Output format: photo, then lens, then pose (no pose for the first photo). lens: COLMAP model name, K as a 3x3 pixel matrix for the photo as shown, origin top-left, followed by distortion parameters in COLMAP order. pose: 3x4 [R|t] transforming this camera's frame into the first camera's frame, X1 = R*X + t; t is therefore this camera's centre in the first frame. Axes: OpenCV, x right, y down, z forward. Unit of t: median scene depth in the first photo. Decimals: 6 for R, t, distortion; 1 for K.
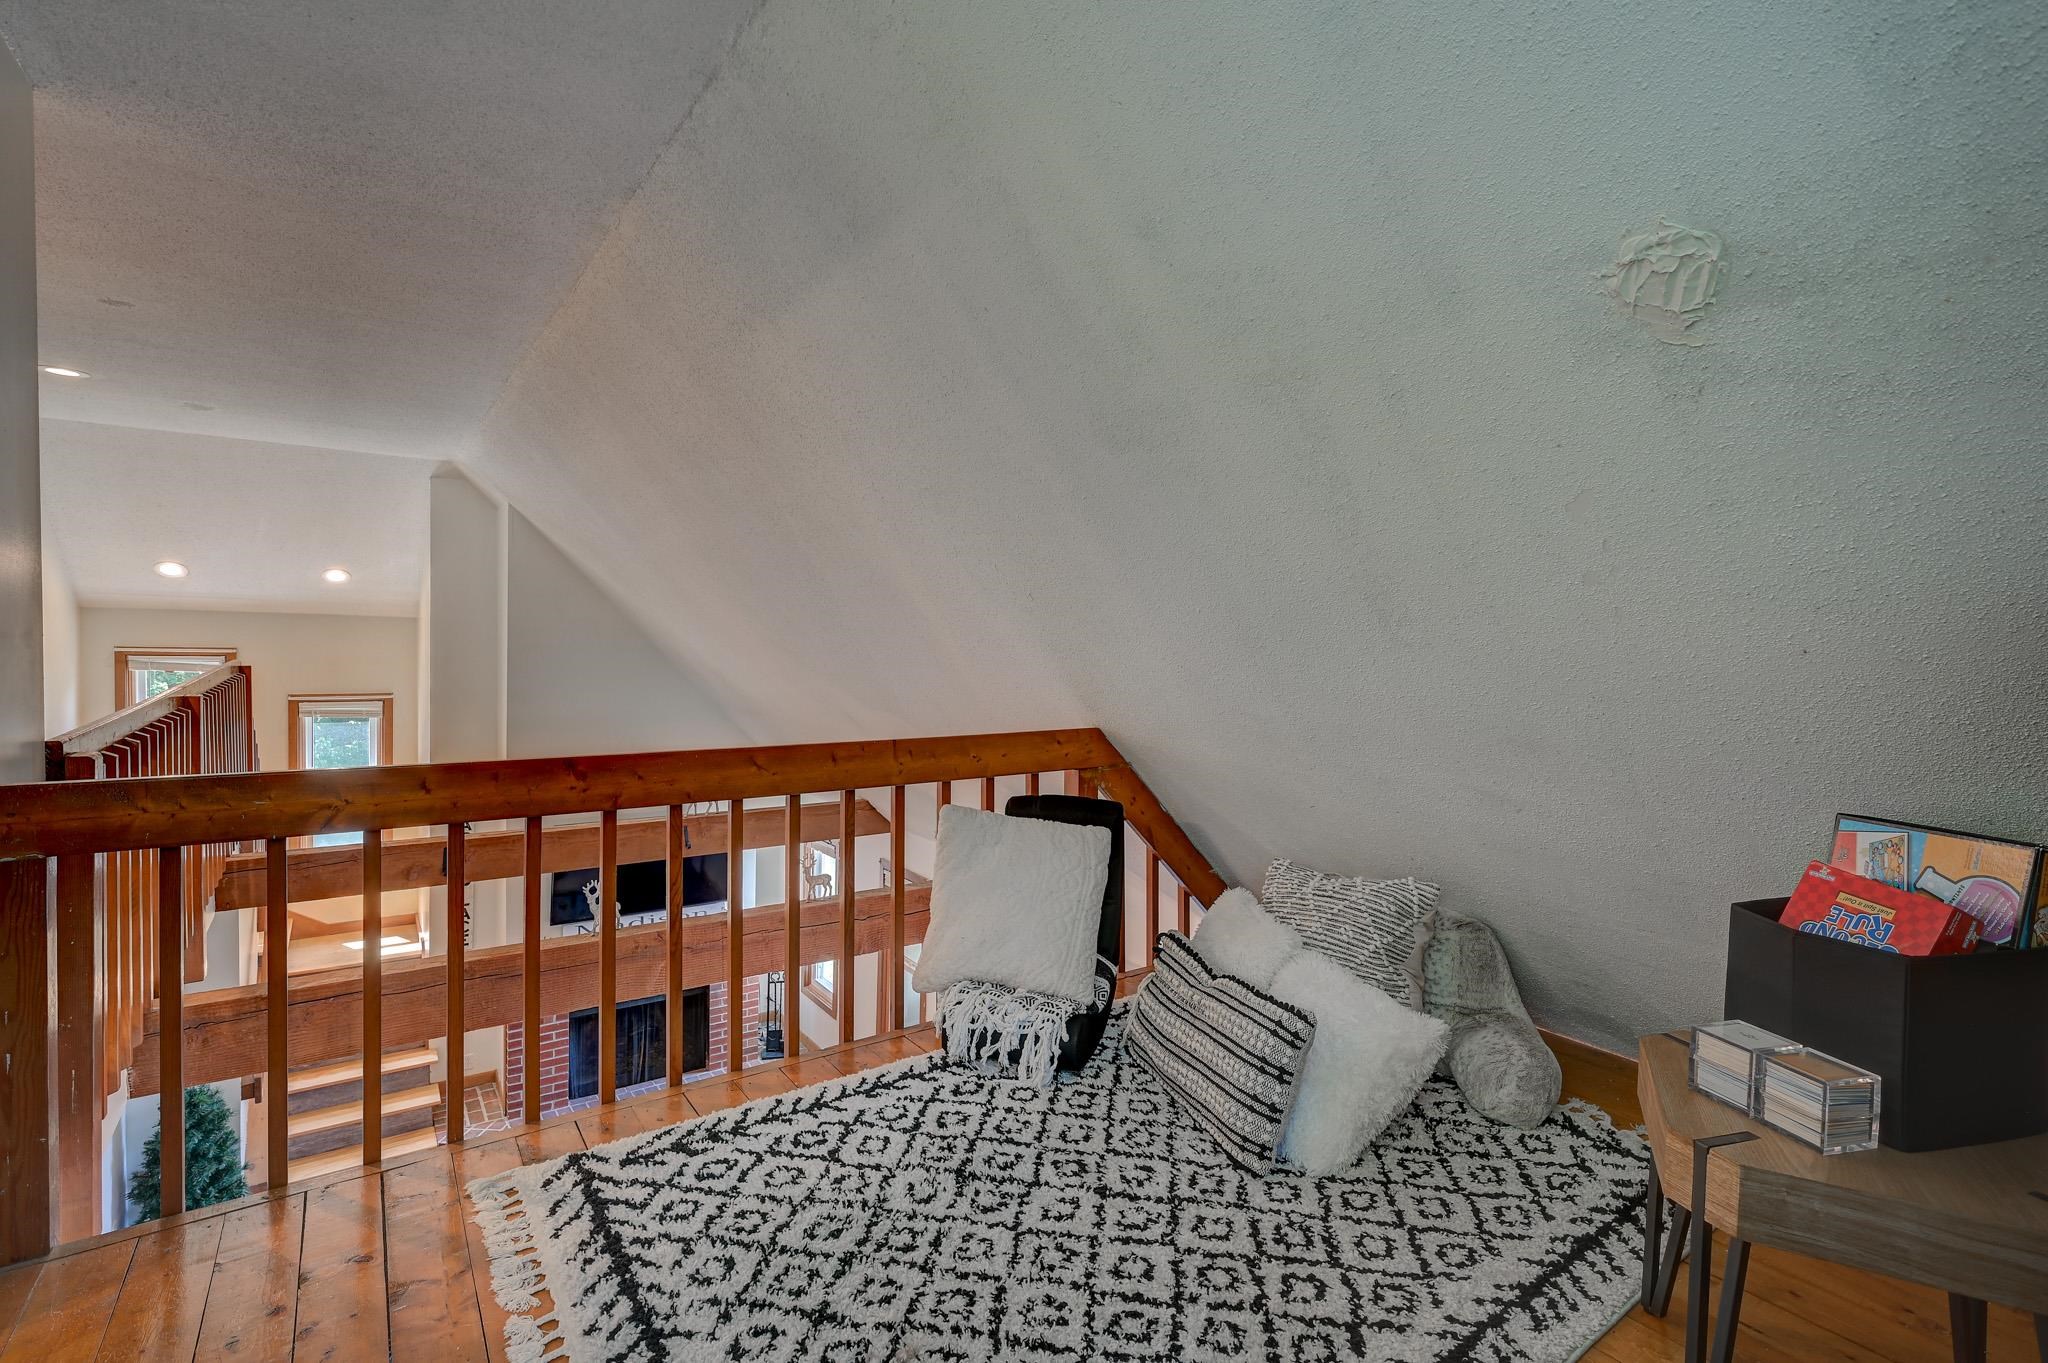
lens RADIAL K [[950.4, 0, 1056.6], [0, 950.4, 670.7], [0, 0, 1]] dist [0.001283, 0.000354]
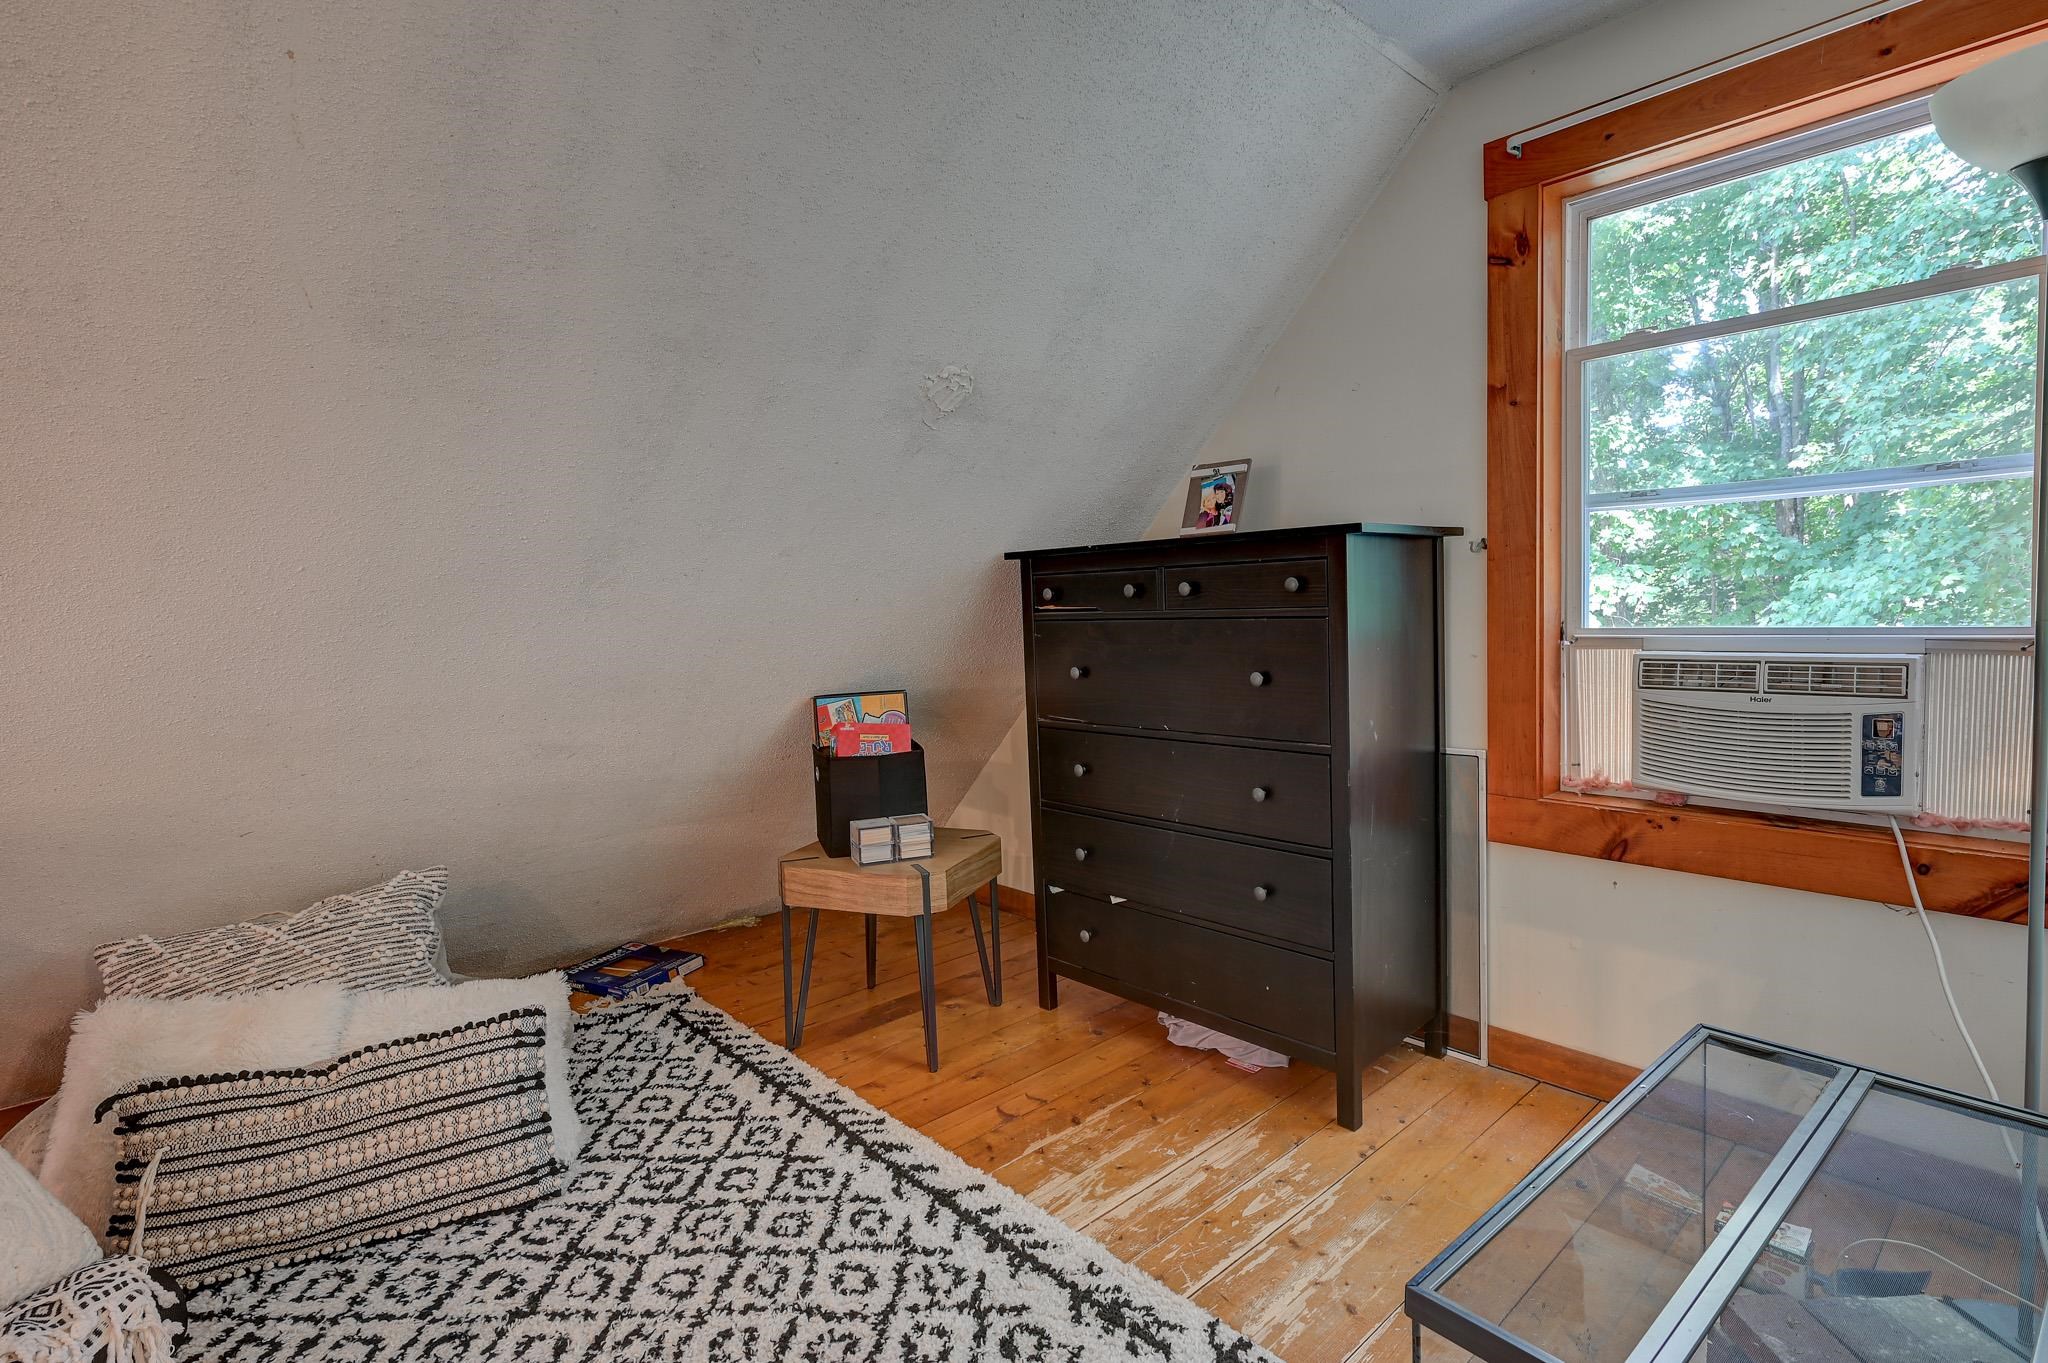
lens RADIAL K [[950.4, 0, 1056.6], [0, 950.4, 670.7], [0, 0, 1]] dist [0.001283, 0.000354]
pose [[-0.104587, -0.089614, 0.990470, -0.726387], [0.056155, 0.993811, 0.095846, -0.025641], [-0.992929, 0.065644, -0.098908, 0.611951]]
